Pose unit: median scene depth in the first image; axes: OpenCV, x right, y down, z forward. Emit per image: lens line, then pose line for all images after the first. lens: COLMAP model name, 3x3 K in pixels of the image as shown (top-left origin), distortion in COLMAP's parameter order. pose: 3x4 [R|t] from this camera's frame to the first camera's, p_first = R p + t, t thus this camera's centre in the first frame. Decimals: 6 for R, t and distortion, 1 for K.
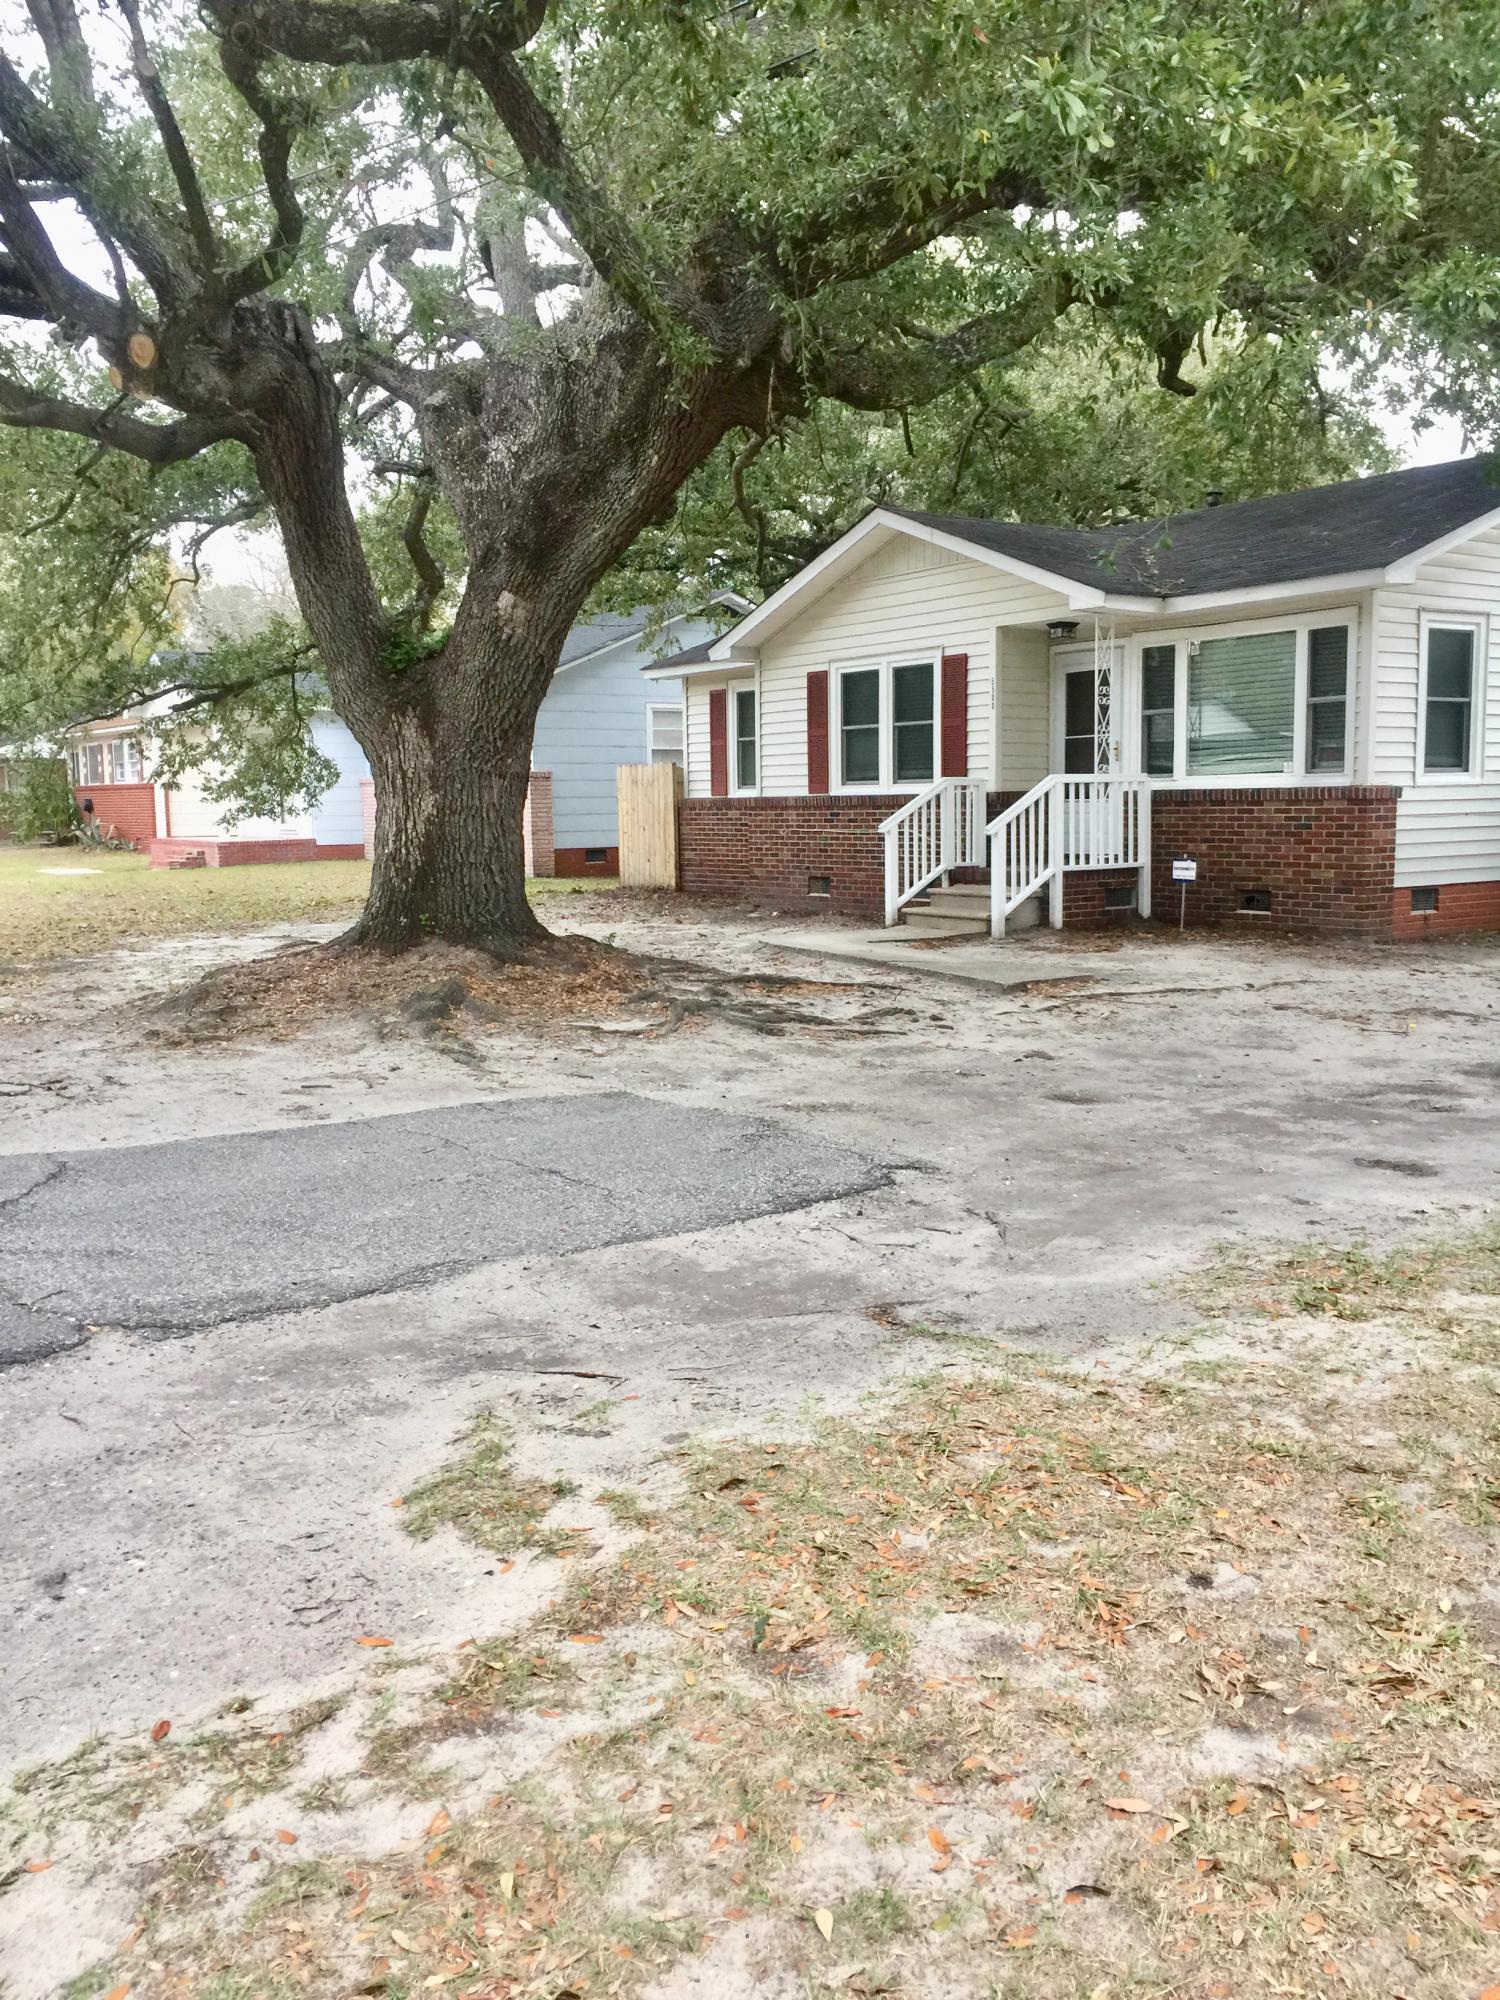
lens RADIAL K [[1708.4, 0, 751.6], [0, 1708.4, 997.4], [0, 0, 1]] dist [0.076449, -0.087804]
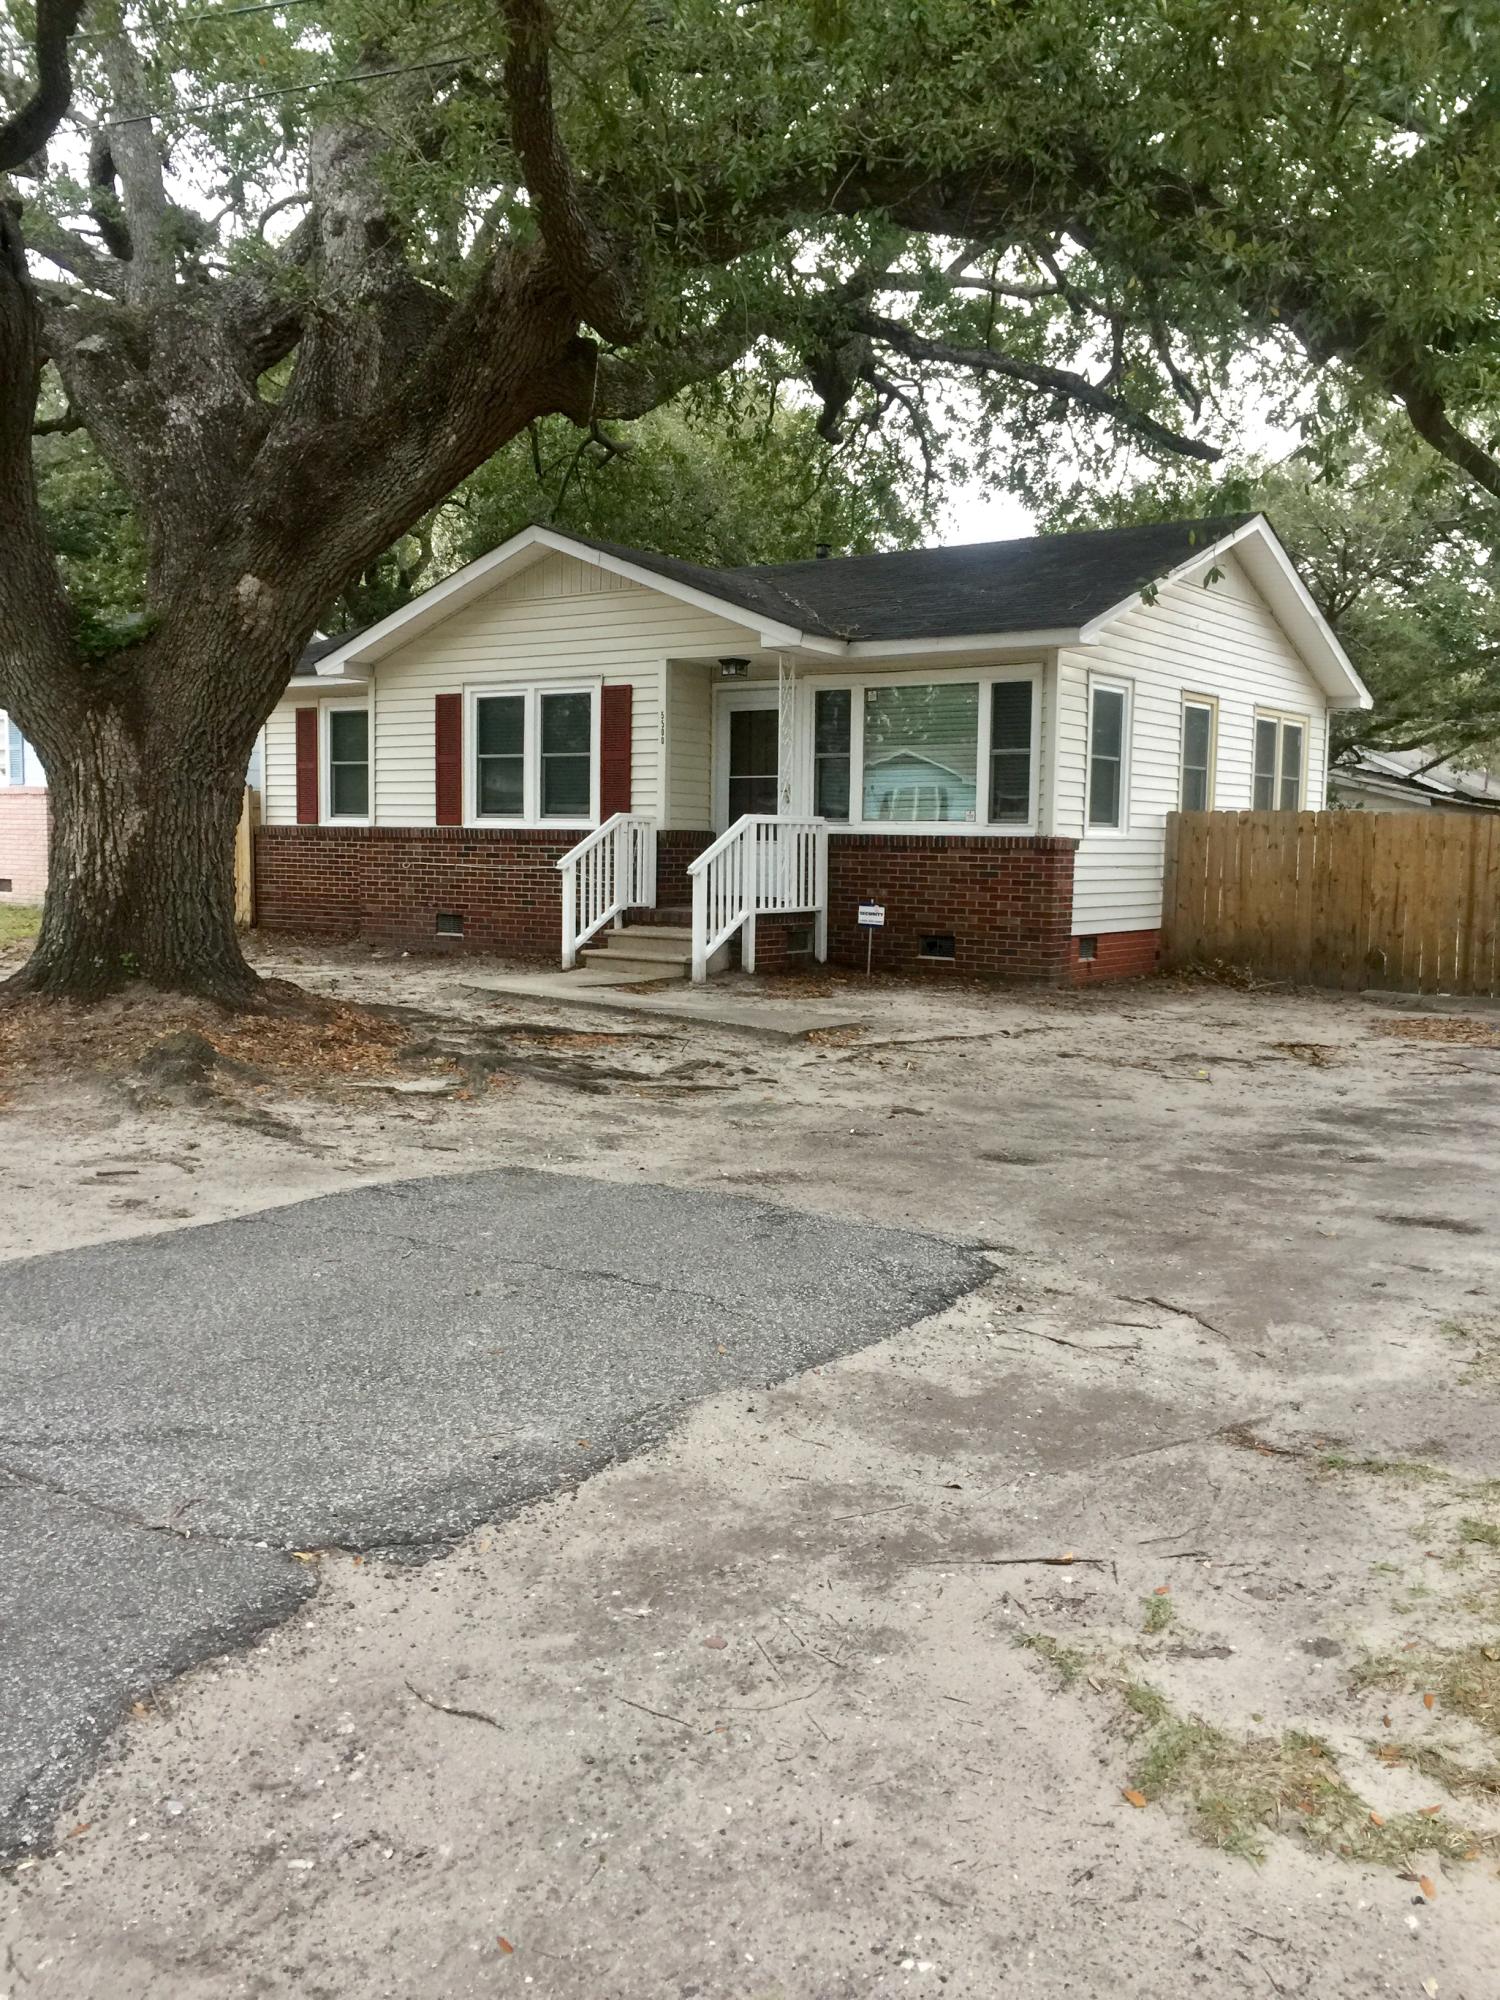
lens RADIAL K [[1708.4, 0, 751.3], [0, 1708.4, 993.5], [0, 0, 1]] dist [0.076449, -0.087804]
pose [[0.943651, 0.000726, 0.330942, -0.181924], [0.007658, 0.999682, -0.024031, -0.006959], [-0.330854, 0.025212, 0.943345, 0.114293]]
